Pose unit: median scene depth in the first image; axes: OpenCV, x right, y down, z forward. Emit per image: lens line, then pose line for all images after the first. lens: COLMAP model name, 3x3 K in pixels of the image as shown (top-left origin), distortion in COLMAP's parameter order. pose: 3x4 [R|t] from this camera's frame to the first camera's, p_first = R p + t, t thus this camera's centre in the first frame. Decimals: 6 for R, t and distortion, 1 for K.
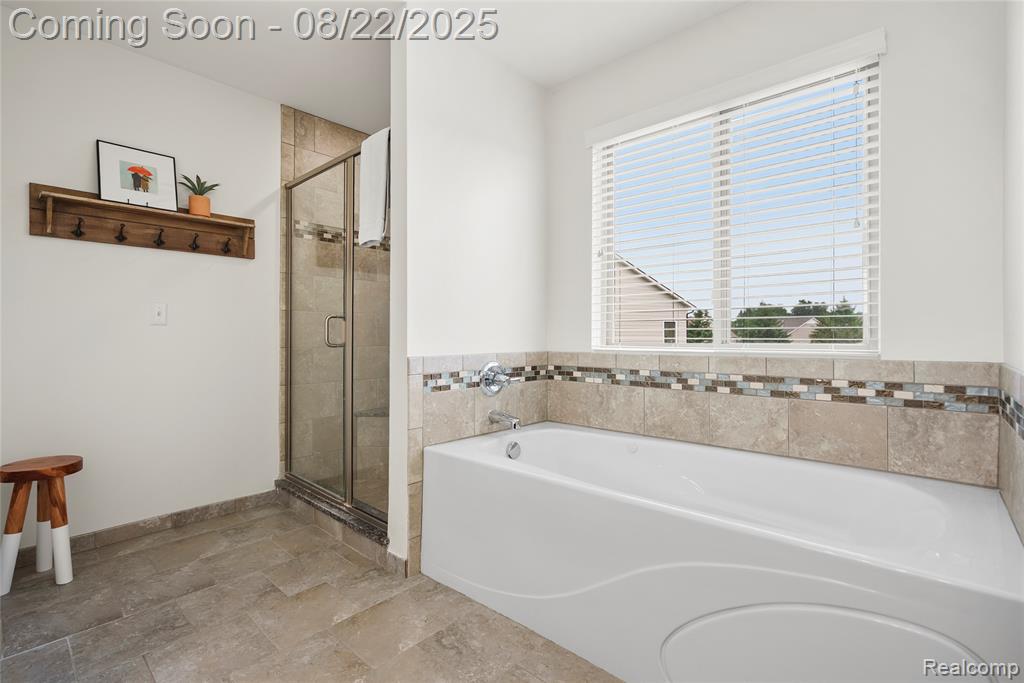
lens RADIAL K [[467.5, 0, 513.0], [0, 467.5, 333.8], [0, 0, 1]] dist [-0.005020, 0.000505]
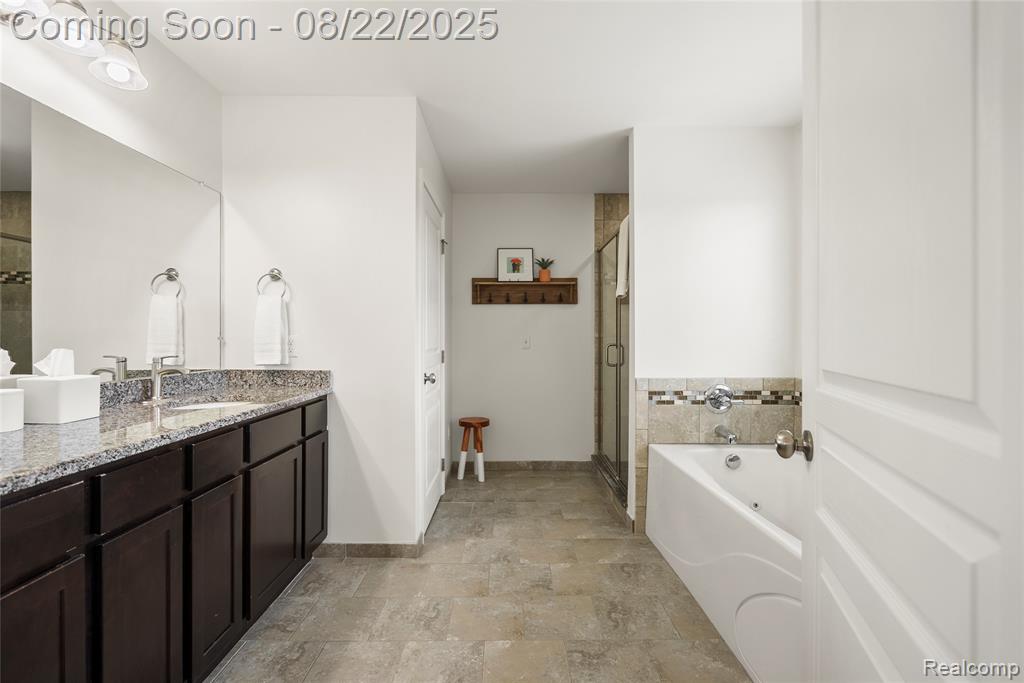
lens RADIAL K [[467.5, 0, 511.7], [0, 467.5, 340.3], [0, 0, 1]] dist [-0.005020, 0.000505]
pose [[0.675884, 0.003990, -0.736997, 0.515282], [0.002185, 0.999970, 0.007417, -0.069016], [0.737005, -0.006624, 0.675855, -0.213168]]
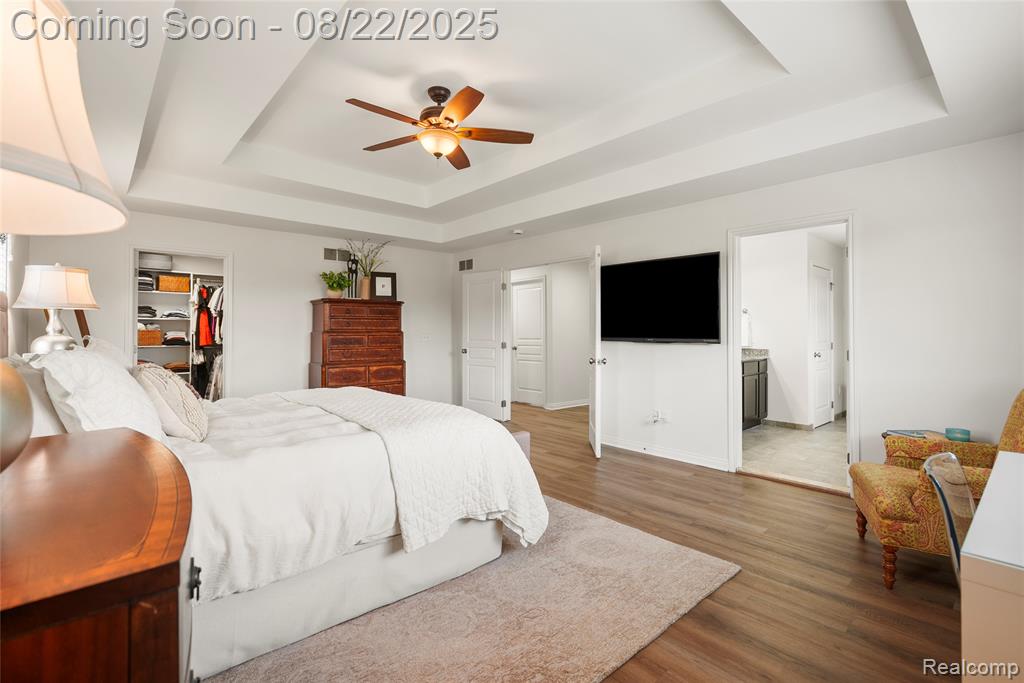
lens RADIAL K [[467.5, 0, 516.0], [0, 467.5, 333.7], [0, 0, 1]] dist [-0.005020, 0.000505]
pose [[-0.103153, -0.004440, -0.994656, 2.531916], [0.006025, 0.999969, -0.005089, -0.075958], [0.994647, -0.006518, -0.103123, -1.078068]]
